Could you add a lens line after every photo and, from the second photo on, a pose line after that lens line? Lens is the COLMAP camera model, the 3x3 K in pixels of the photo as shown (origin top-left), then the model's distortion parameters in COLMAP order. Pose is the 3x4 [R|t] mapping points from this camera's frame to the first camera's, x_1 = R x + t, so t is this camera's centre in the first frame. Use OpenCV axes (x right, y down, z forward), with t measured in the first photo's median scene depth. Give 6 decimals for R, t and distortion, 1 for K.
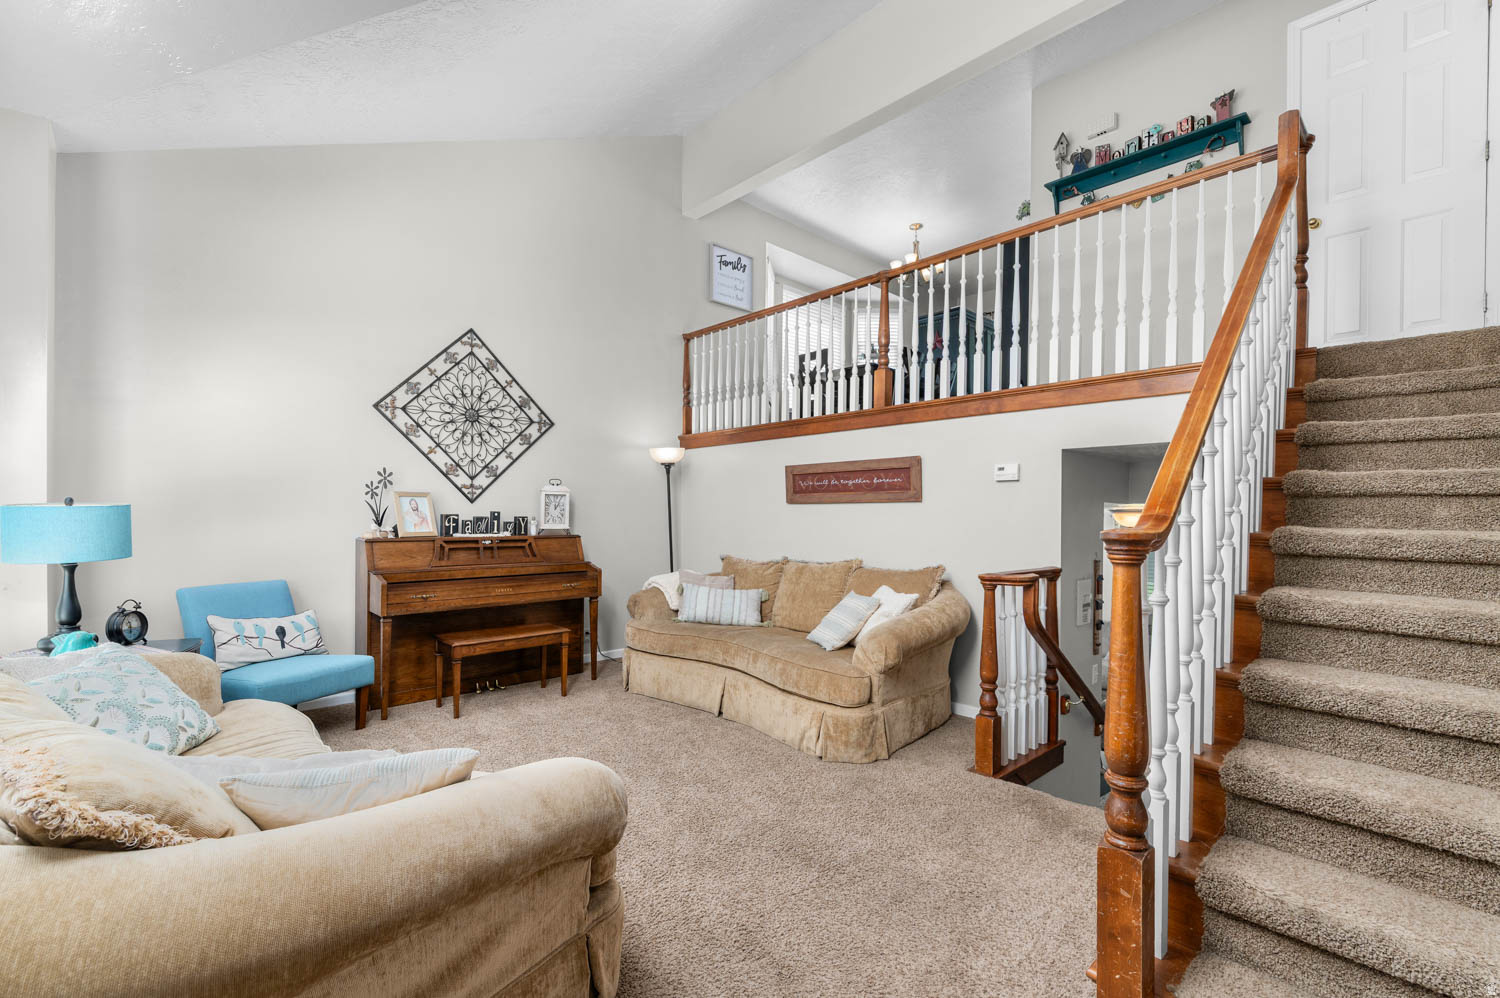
lens RADIAL K [[649.3, 0, 752.7], [0, 649.3, 514.4], [0, 0, 1]] dist [0.001708, -0.000314]
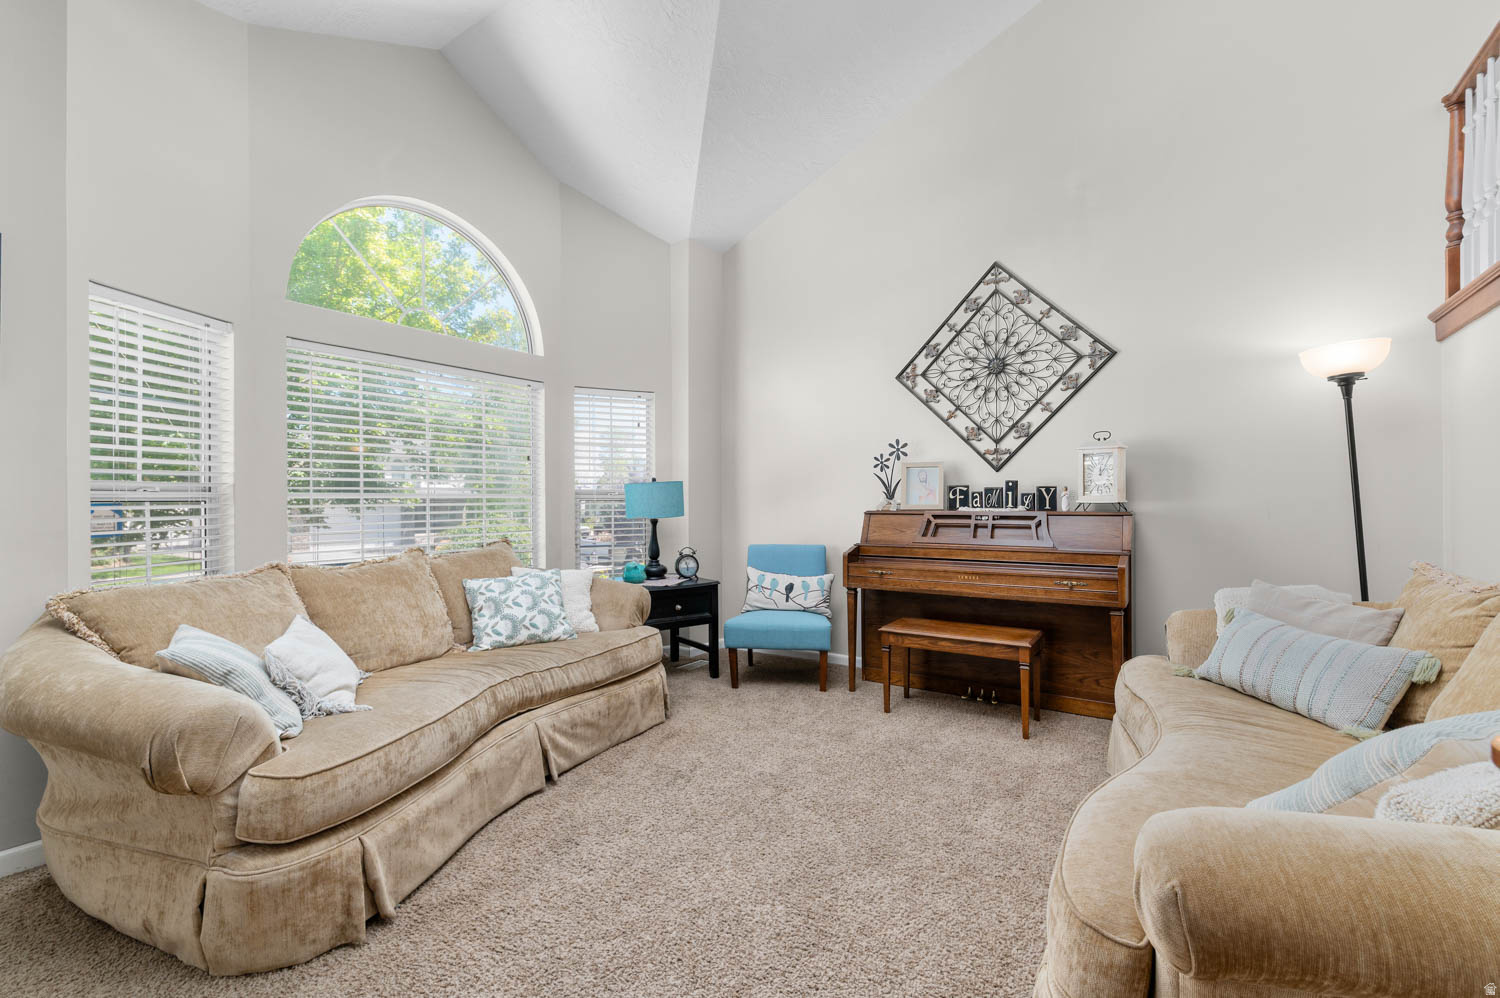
lens RADIAL K [[649.3, 0, 751.8], [0, 649.3, 496.8], [0, 0, 1]] dist [0.001708, -0.000314]
pose [[0.230579, -0.011928, -0.972980, 0.310167], [0.006407, 0.999922, -0.010740, 0.022428], [0.973032, -0.003757, 0.230638, 0.517842]]
